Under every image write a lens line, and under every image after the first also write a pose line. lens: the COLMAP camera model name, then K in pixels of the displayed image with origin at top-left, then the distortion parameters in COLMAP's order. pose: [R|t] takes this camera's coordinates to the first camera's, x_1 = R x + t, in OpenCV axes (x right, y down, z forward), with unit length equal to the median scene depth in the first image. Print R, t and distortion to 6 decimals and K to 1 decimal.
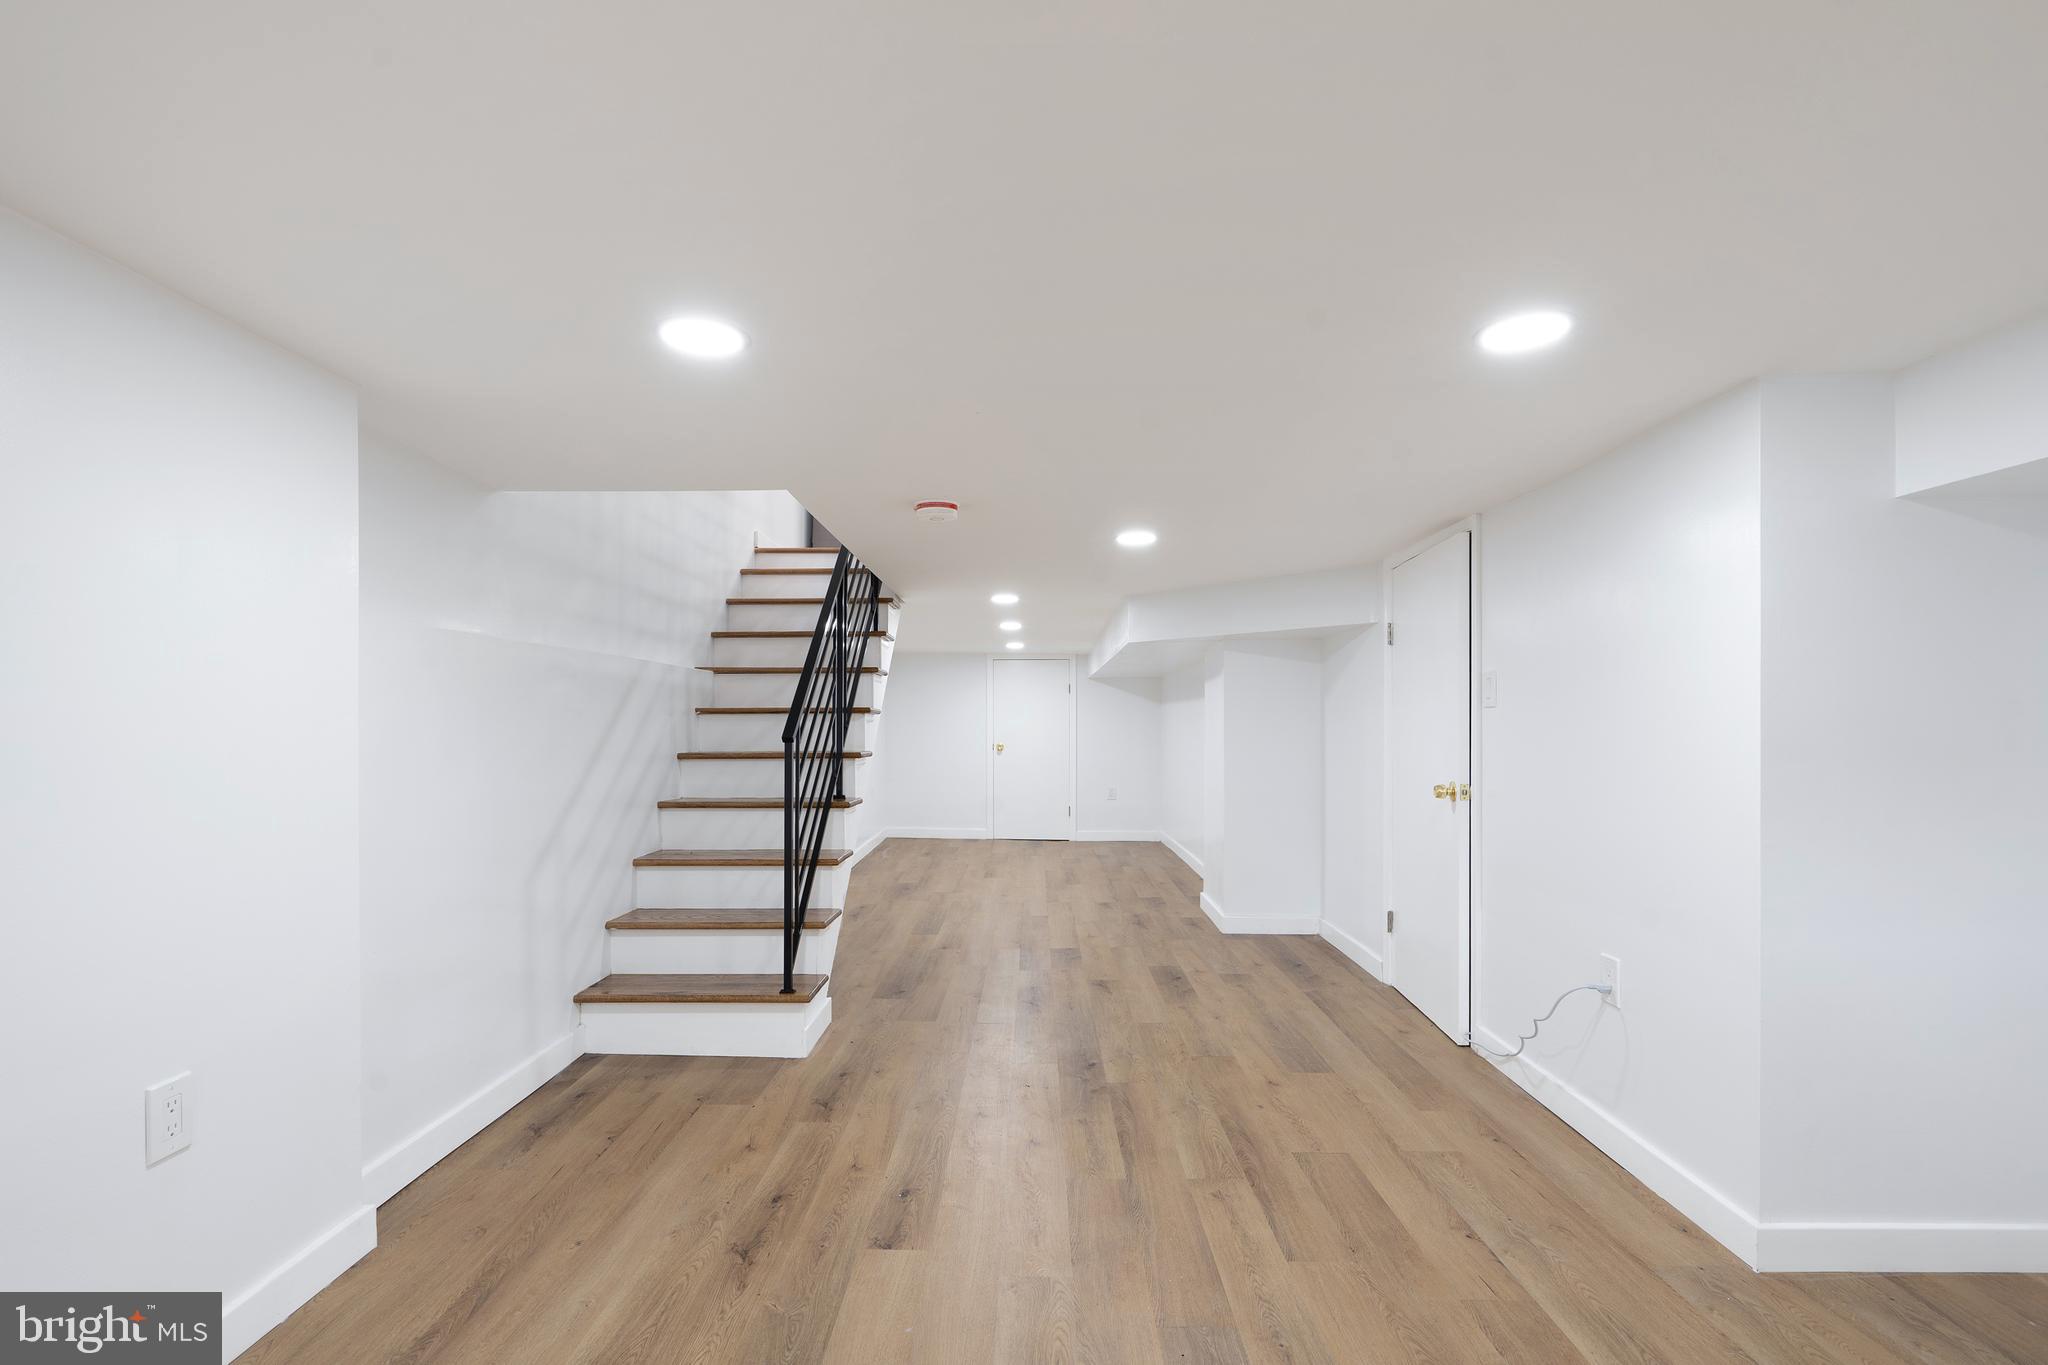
lens RADIAL K [[941.1, 0, 1033.4], [0, 941.1, 727.7], [0, 0, 1]] dist [-0.002966, 0.002265]
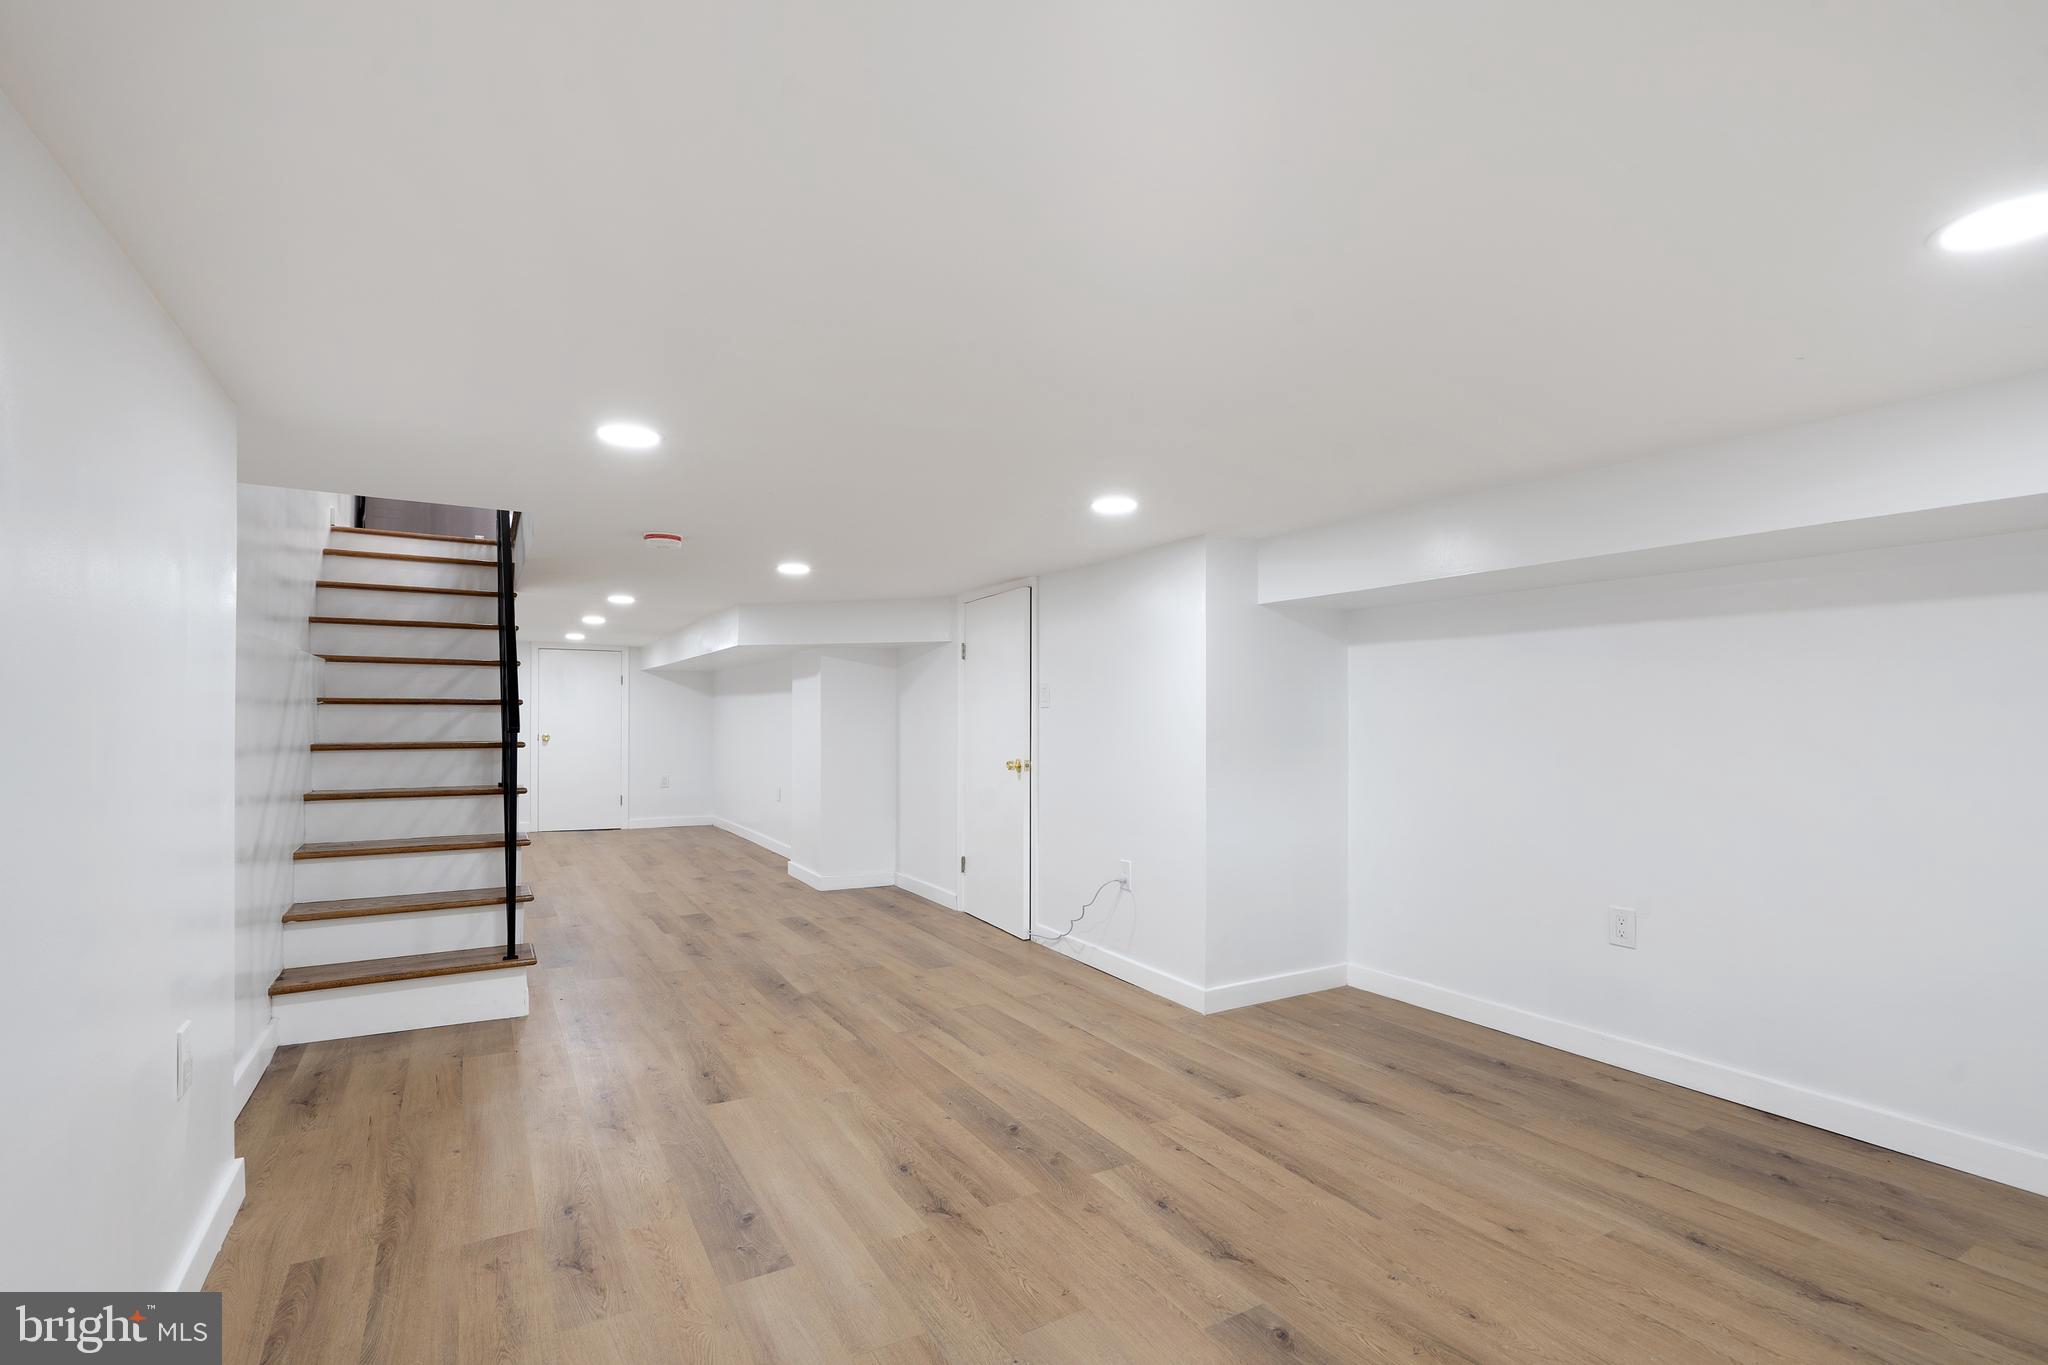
lens RADIAL K [[941.1, 0, 1020.0], [0, 941.1, 690.8], [0, 0, 1]] dist [-0.002966, 0.002265]
pose [[0.858471, 0.018868, 0.512515, -0.321263], [-0.004596, 0.999566, -0.029101, -0.004790], [-0.512842, 0.022627, 0.858185, -0.267555]]
